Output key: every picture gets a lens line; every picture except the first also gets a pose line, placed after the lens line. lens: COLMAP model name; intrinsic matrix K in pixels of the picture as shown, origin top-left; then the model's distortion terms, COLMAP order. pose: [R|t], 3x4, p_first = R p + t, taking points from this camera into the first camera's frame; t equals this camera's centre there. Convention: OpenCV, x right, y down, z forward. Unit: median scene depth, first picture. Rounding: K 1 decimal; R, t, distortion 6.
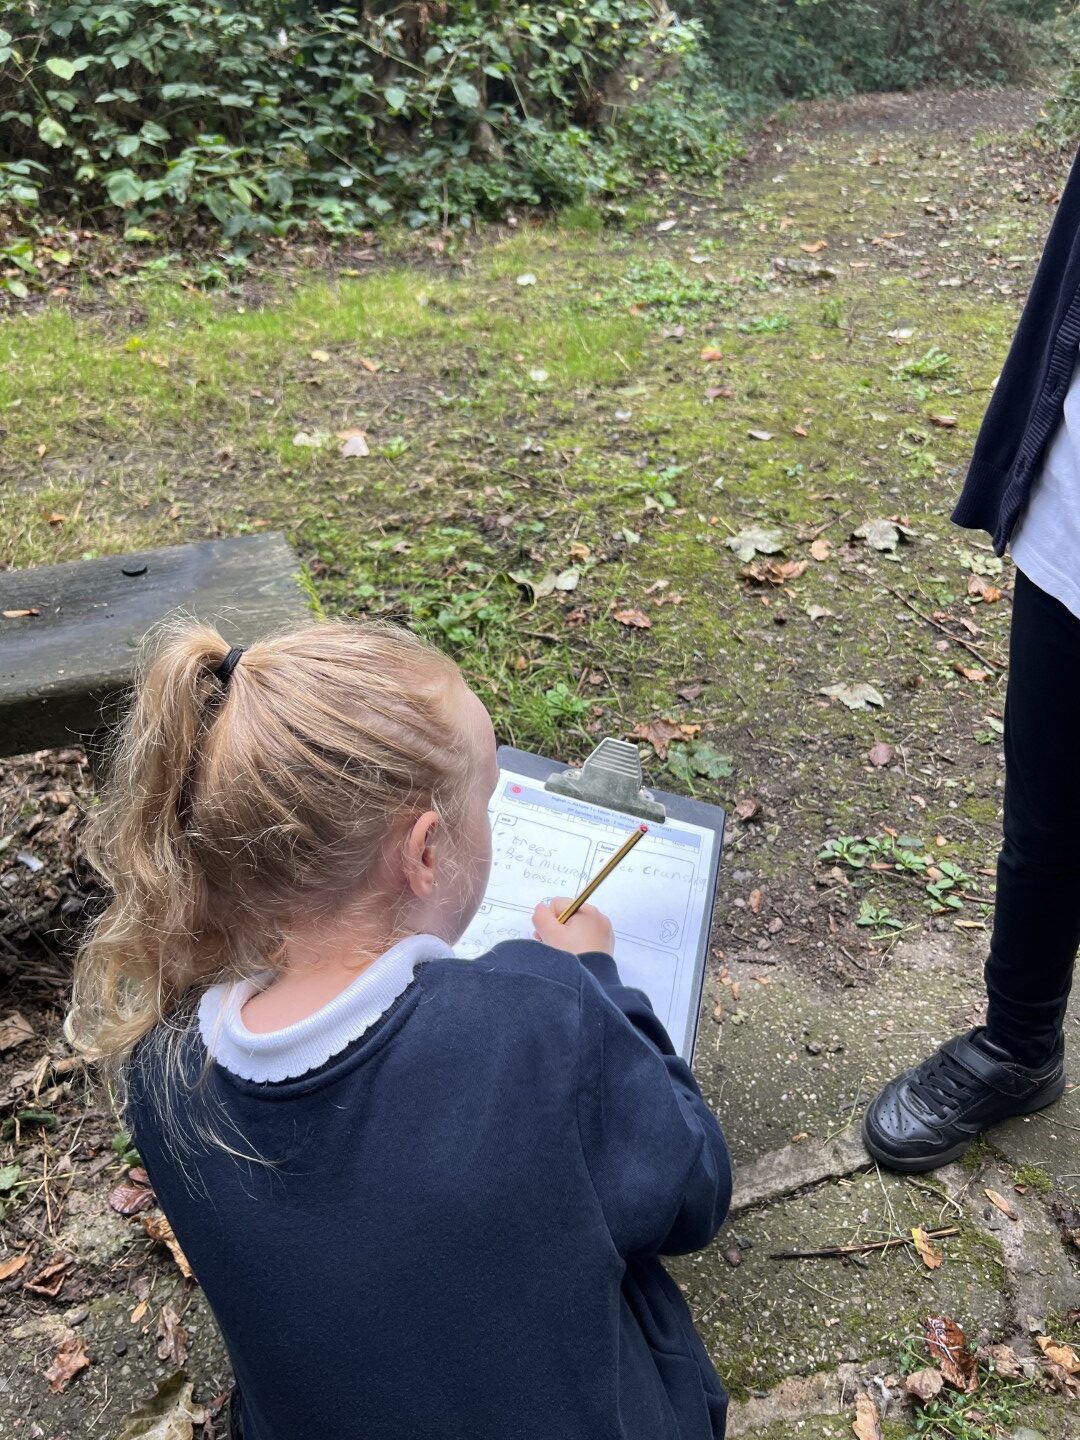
lens RADIAL K [[1088.1, 0, 540.4], [0, 1088.1, 717.2], [0, 0, 1]] dist [0.002089, 0.001438]
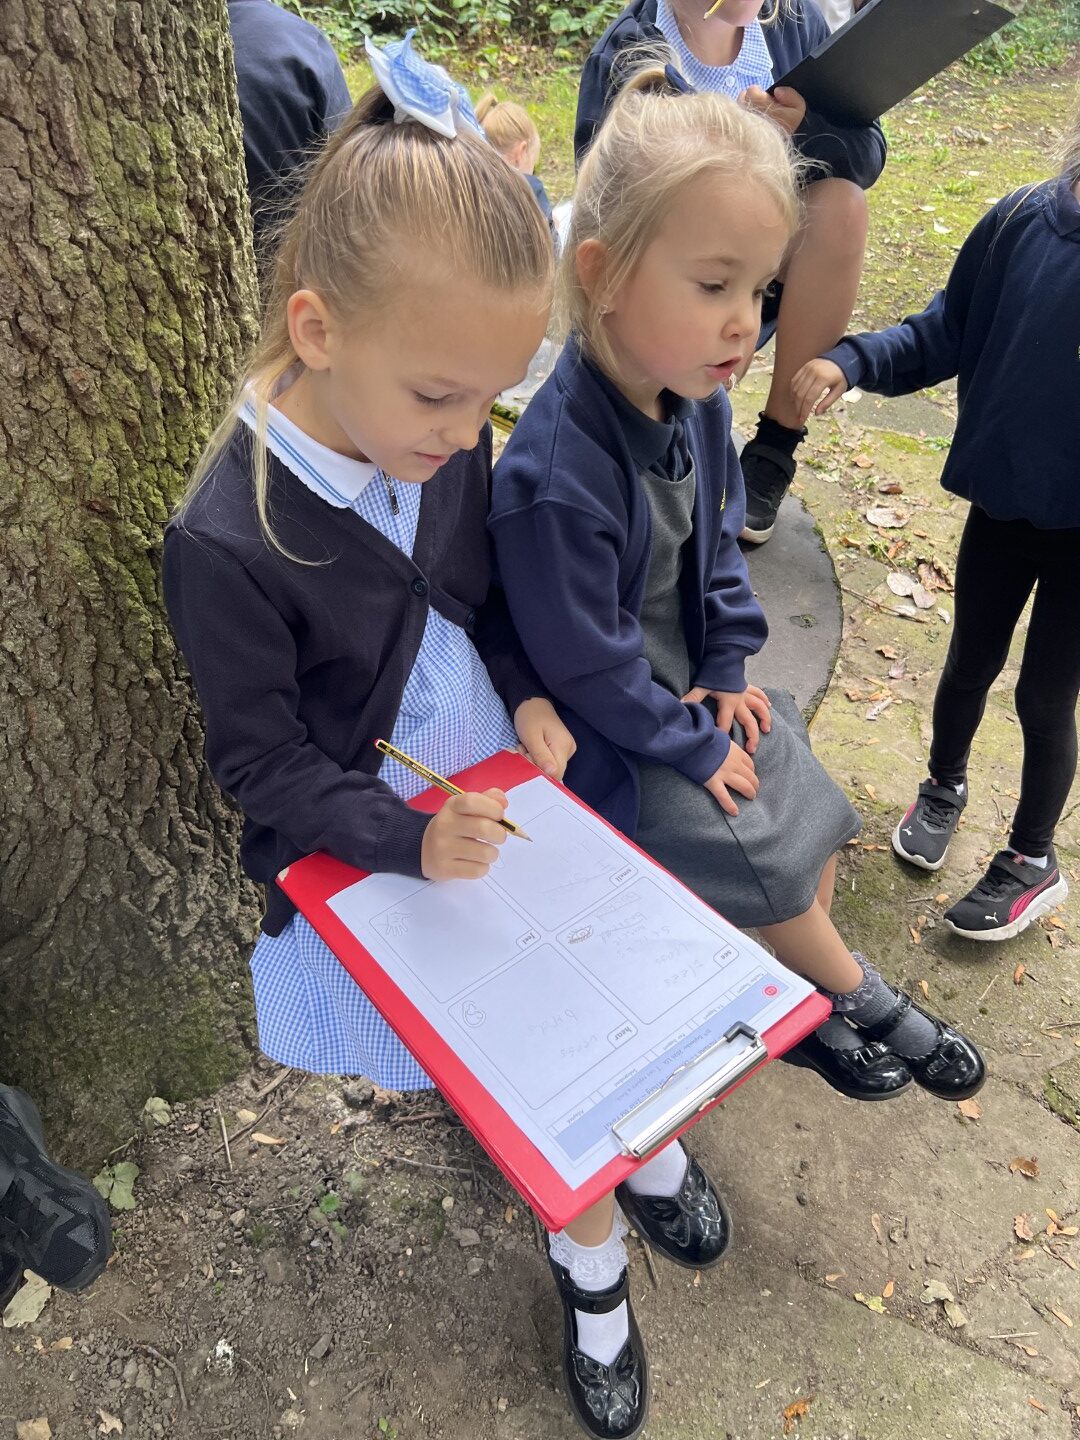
lens RADIAL K [[1088.1, 0, 540.7], [0, 1088.1, 722.3], [0, 0, 1]] dist [0.002089, 0.001438]
pose [[0.918816, 0.295037, -0.262163, 0.322949], [-0.268035, 0.954011, 0.134243, 0.298199], [0.289713, -0.053076, 0.955641, -0.609258]]
